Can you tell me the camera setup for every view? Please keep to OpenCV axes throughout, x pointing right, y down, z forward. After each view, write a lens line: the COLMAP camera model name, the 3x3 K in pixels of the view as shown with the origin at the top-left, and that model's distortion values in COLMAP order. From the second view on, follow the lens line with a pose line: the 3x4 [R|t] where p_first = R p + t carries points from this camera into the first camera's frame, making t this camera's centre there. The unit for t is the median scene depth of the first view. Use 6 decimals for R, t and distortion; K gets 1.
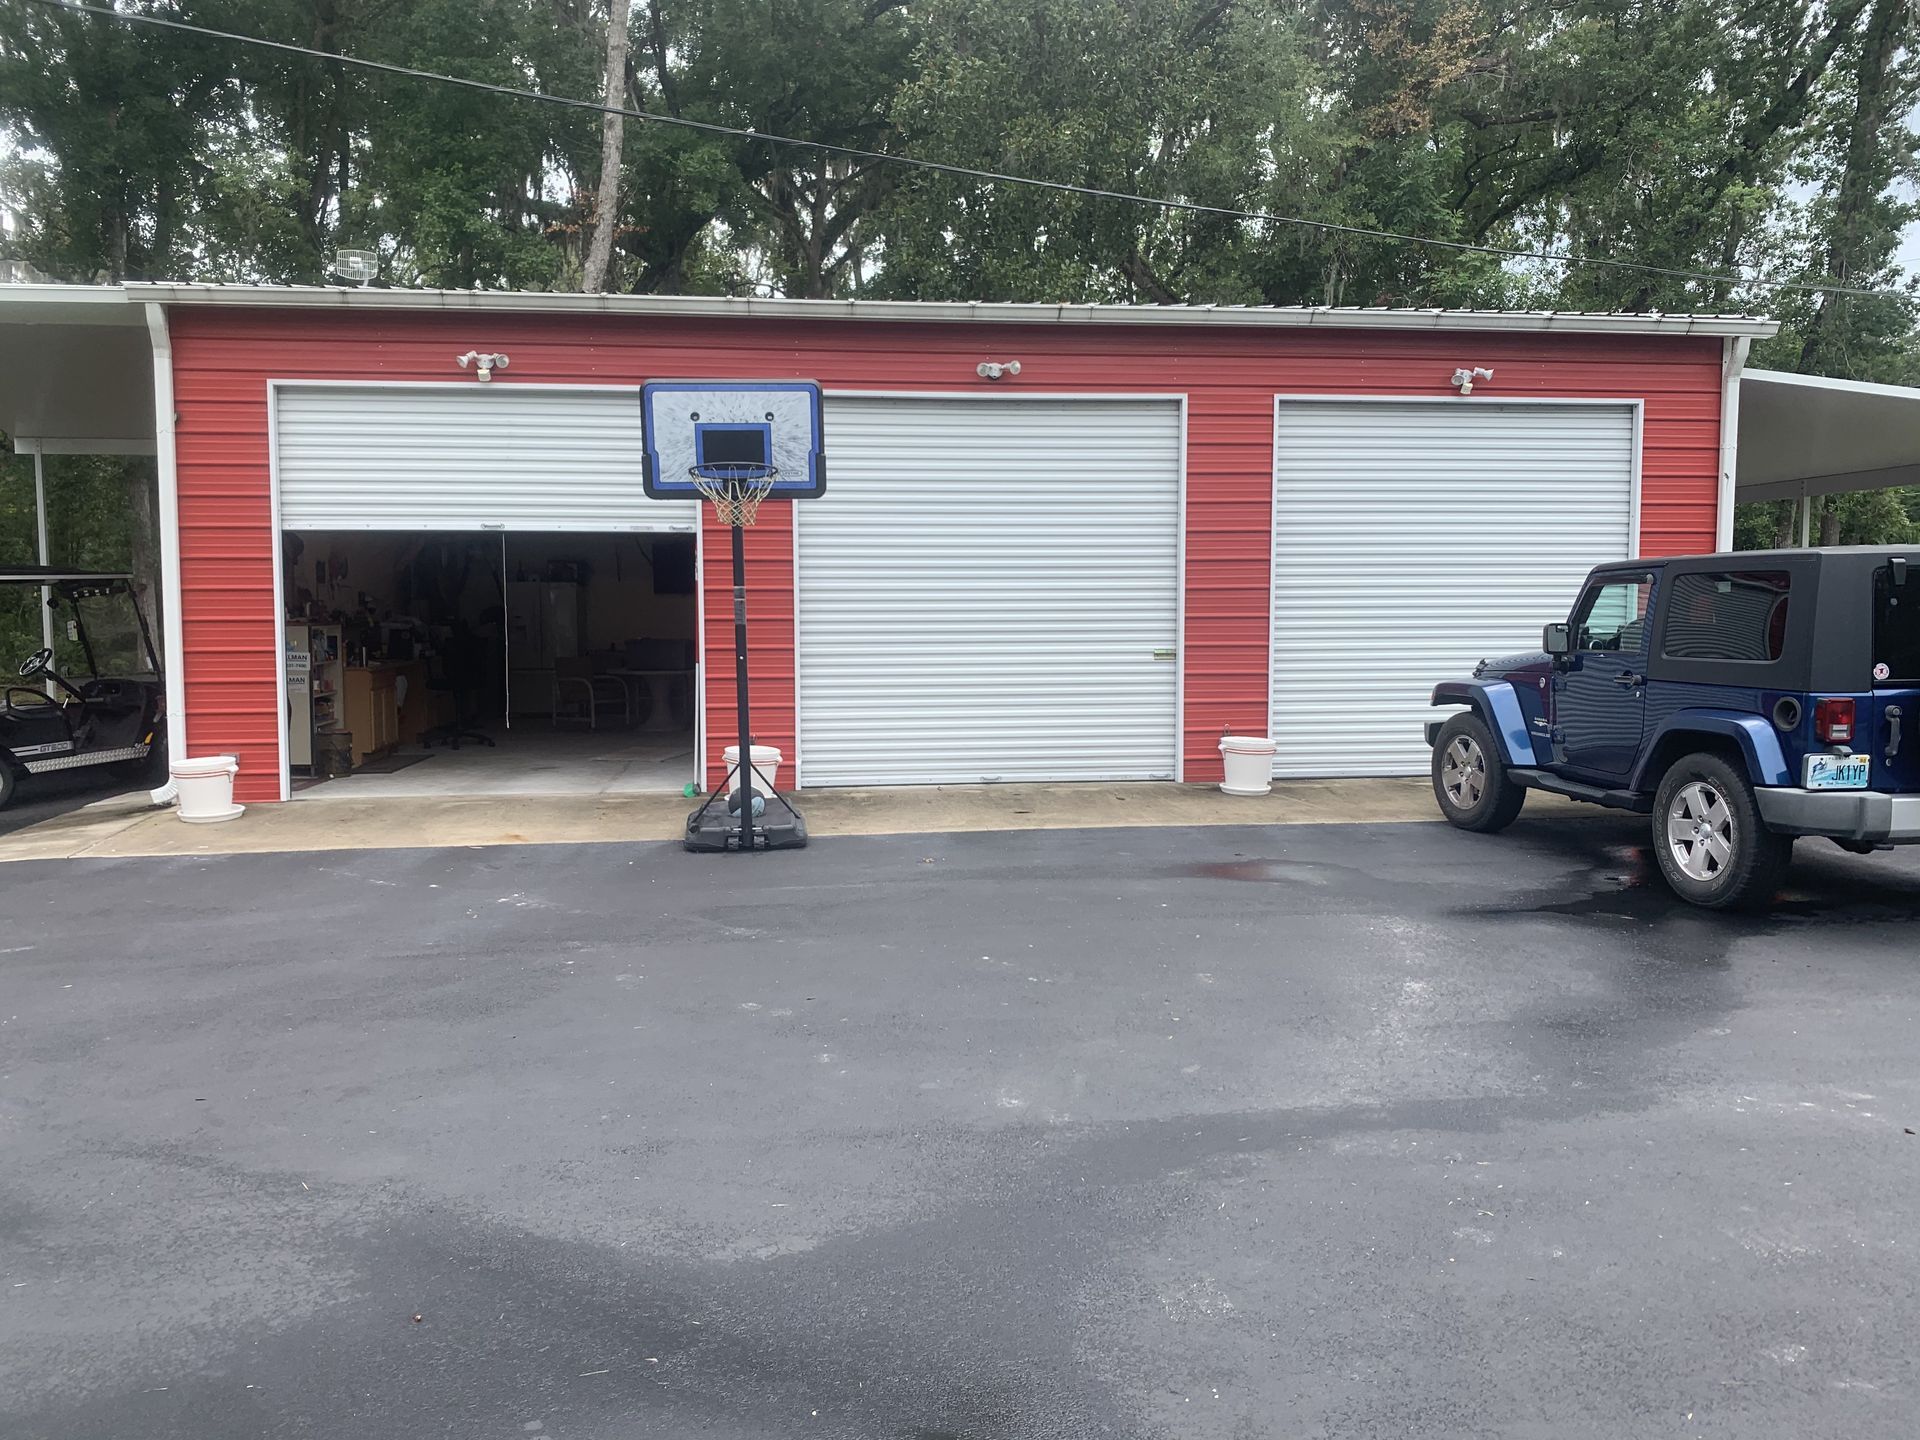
lens RADIAL K [[1460.2, 0, 953.8], [0, 1460.2, 719.4], [0, 0, 1]] dist [0.040815, -0.040439]
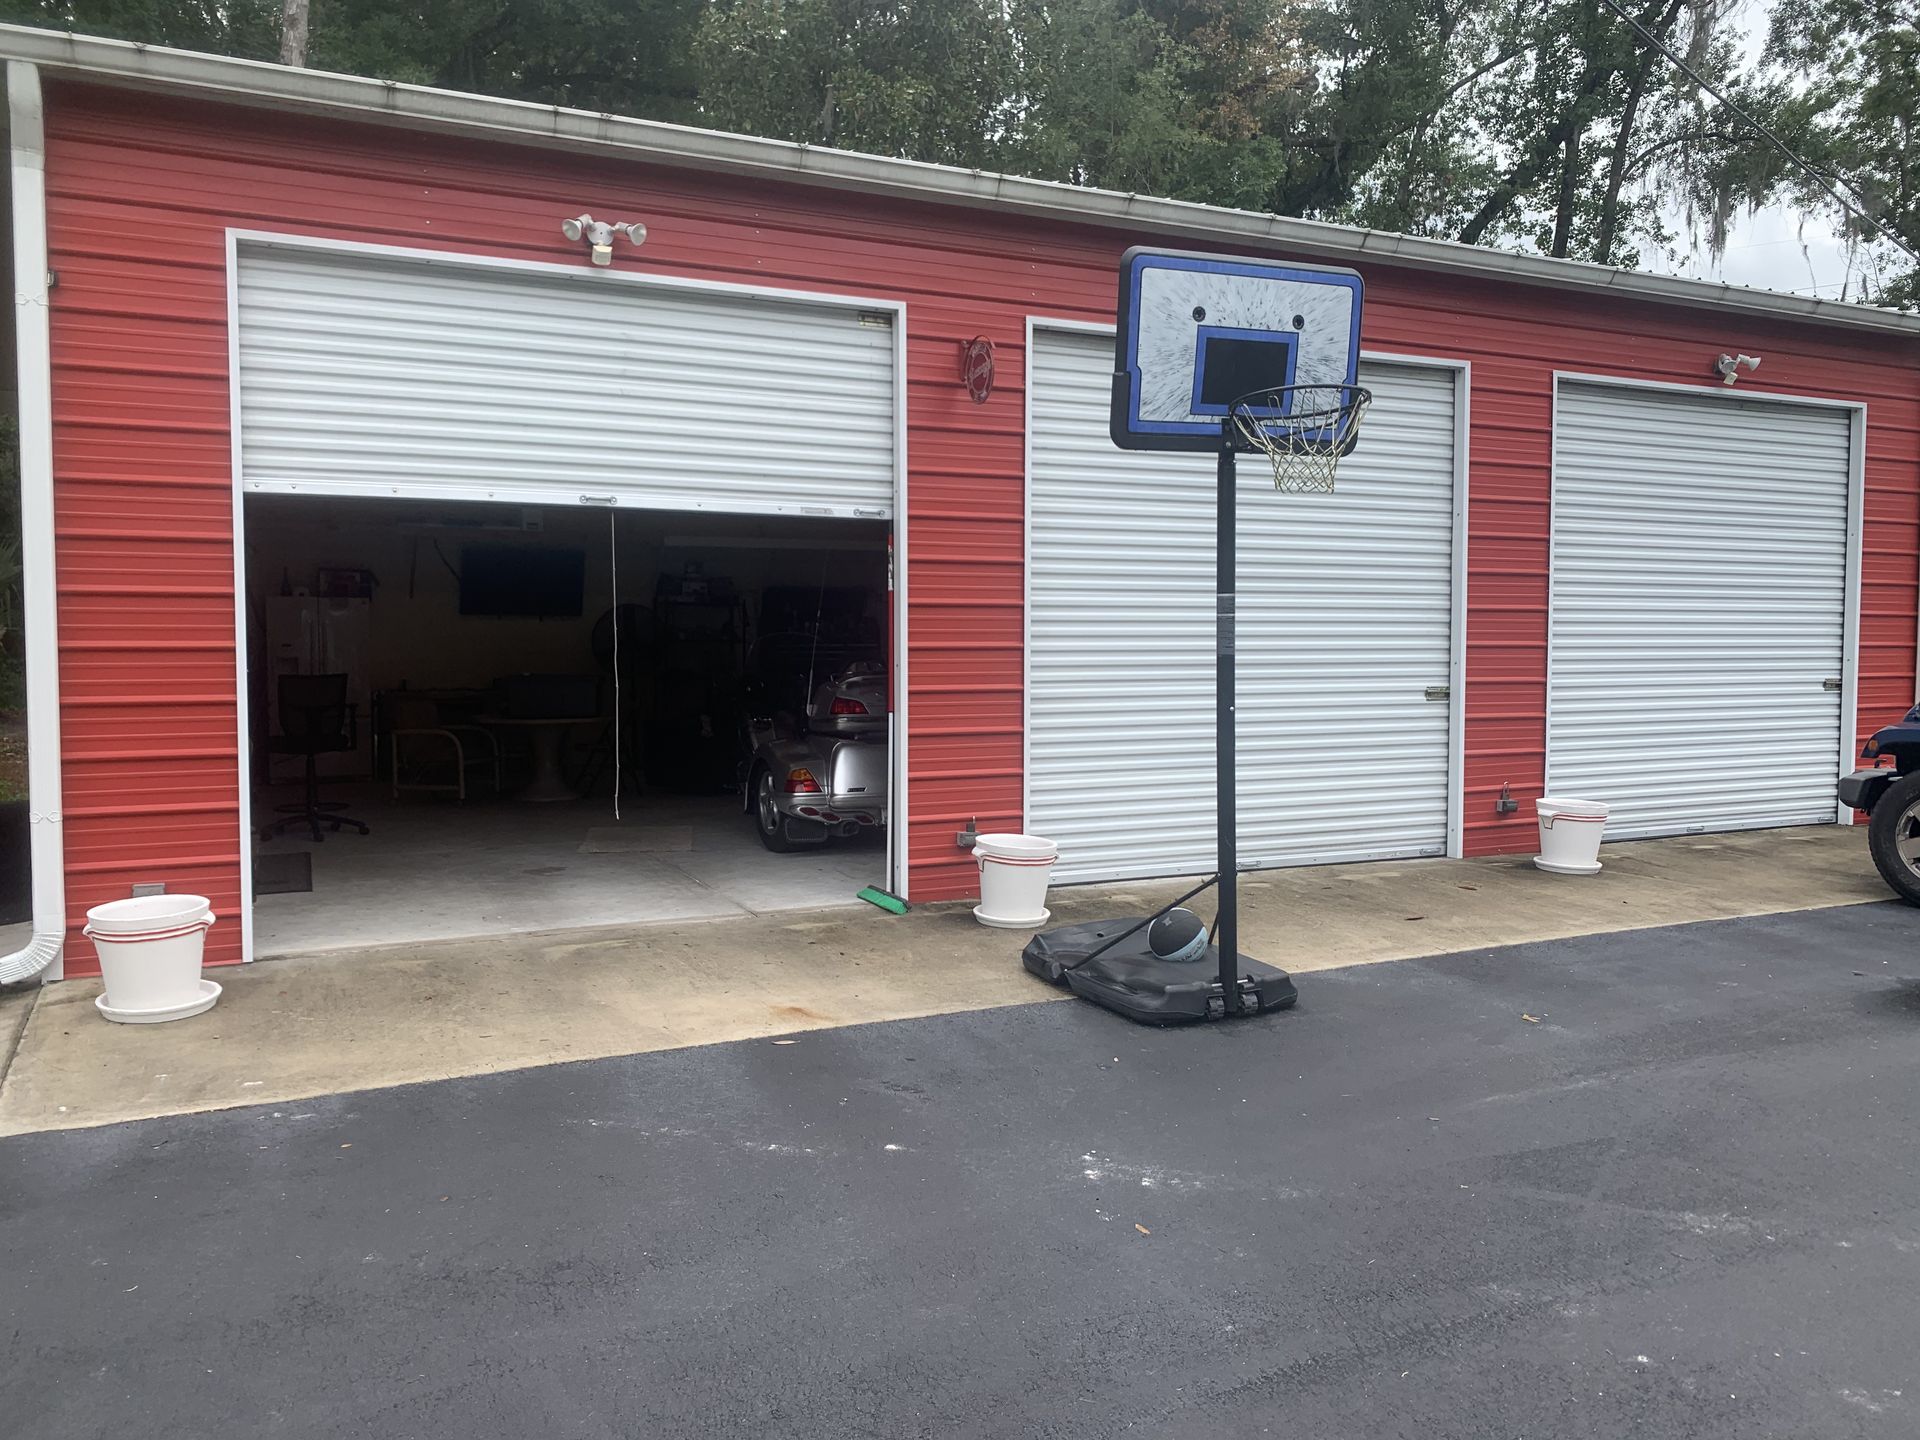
lens RADIAL K [[1460.2, 0, 953.6], [0, 1460.2, 719.4], [0, 0, 1]] dist [0.040815, -0.040439]
pose [[0.949953, -0.013151, 0.312117, -0.373118], [0.019661, 0.999650, -0.017720, -0.024050], [-0.311775, 0.022969, 0.949878, 0.366695]]
